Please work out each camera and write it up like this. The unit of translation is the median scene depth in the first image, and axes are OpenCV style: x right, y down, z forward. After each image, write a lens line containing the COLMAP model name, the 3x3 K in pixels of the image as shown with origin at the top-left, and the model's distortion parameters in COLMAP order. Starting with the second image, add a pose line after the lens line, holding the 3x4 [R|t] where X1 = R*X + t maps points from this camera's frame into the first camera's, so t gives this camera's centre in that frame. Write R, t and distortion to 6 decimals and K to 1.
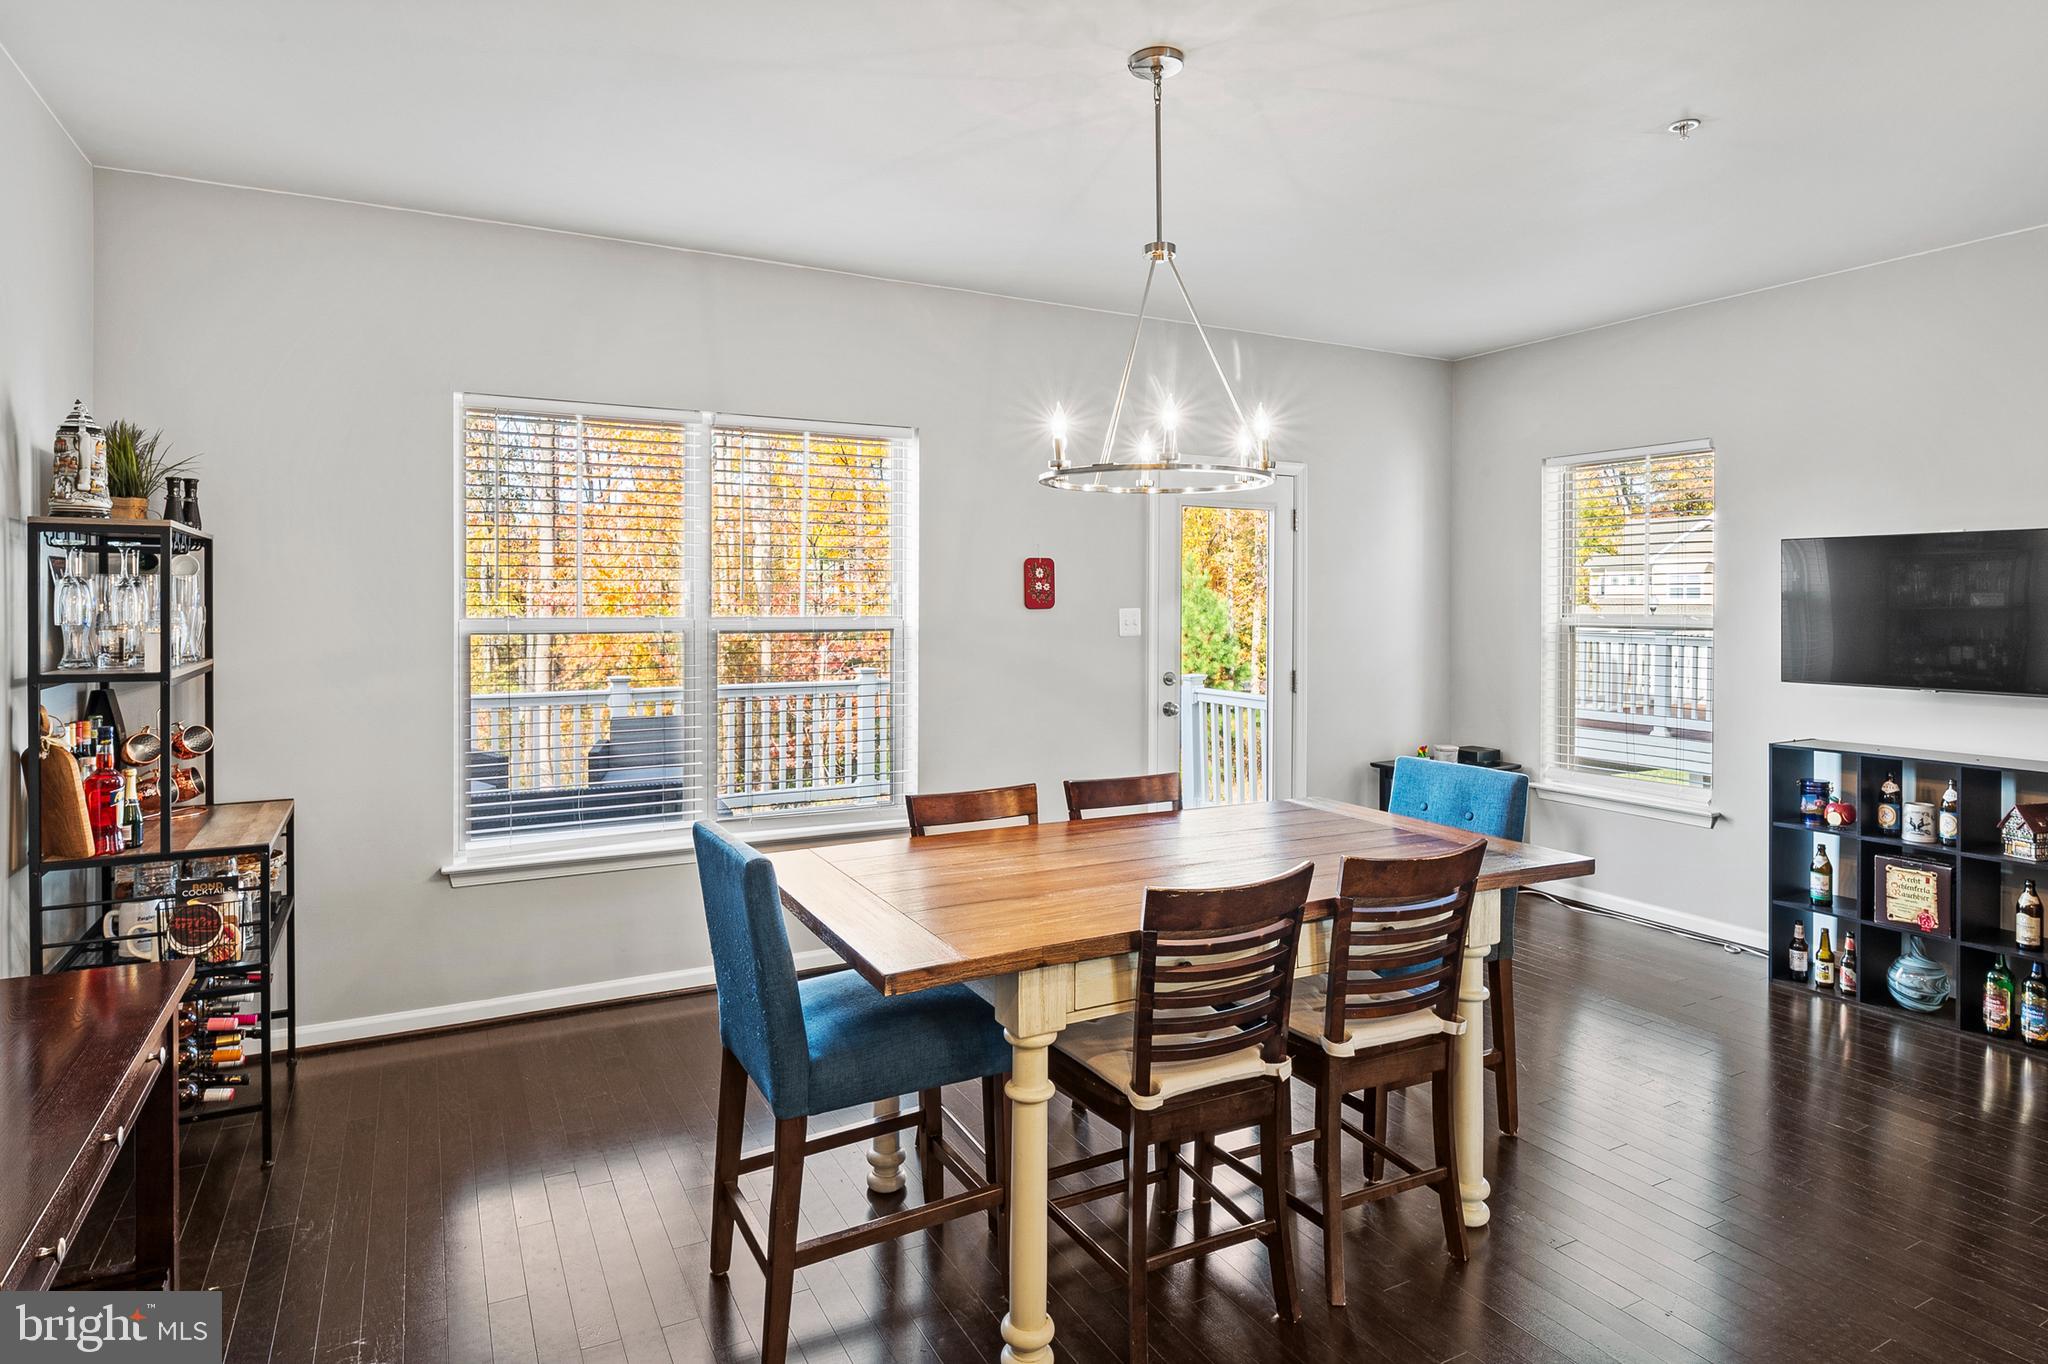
lens RADIAL K [[1138.7, 0, 1062.6], [0, 1138.7, 612.7], [0, 0, 1]] dist [0.002421, -0.007229]
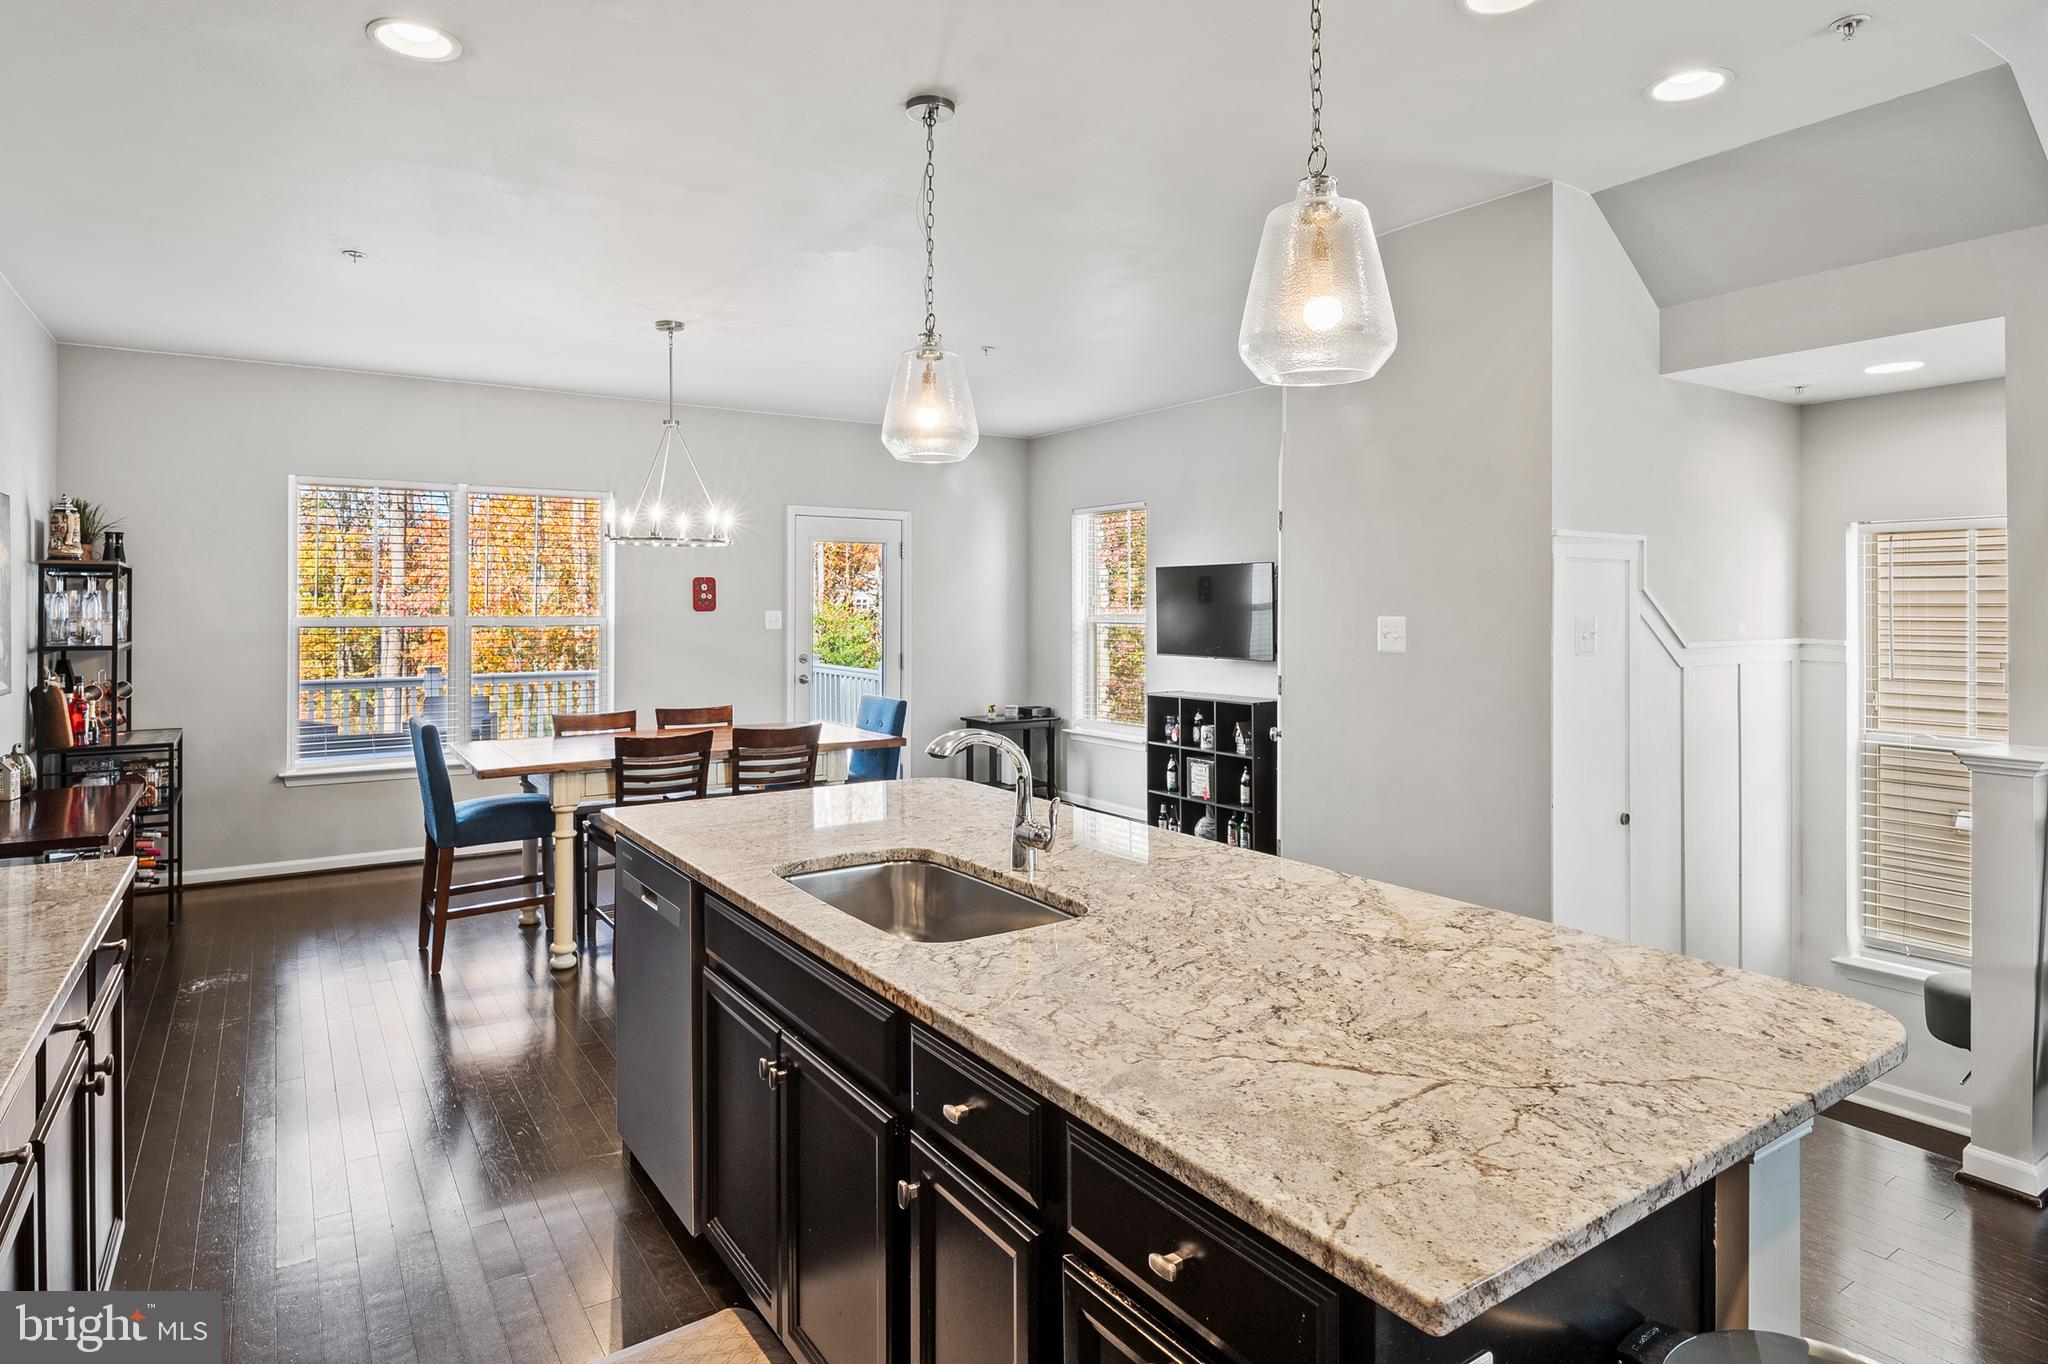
lens RADIAL K [[1138.7, 0, 1062.6], [0, 1138.7, 609.0], [0, 0, 1]] dist [0.002421, -0.007229]
pose [[0.995643, -0.000923, 0.093242, 0.474873], [0.001723, 0.999962, -0.008493, 0.011274], [-0.093231, 0.008617, 0.995607, -0.823326]]
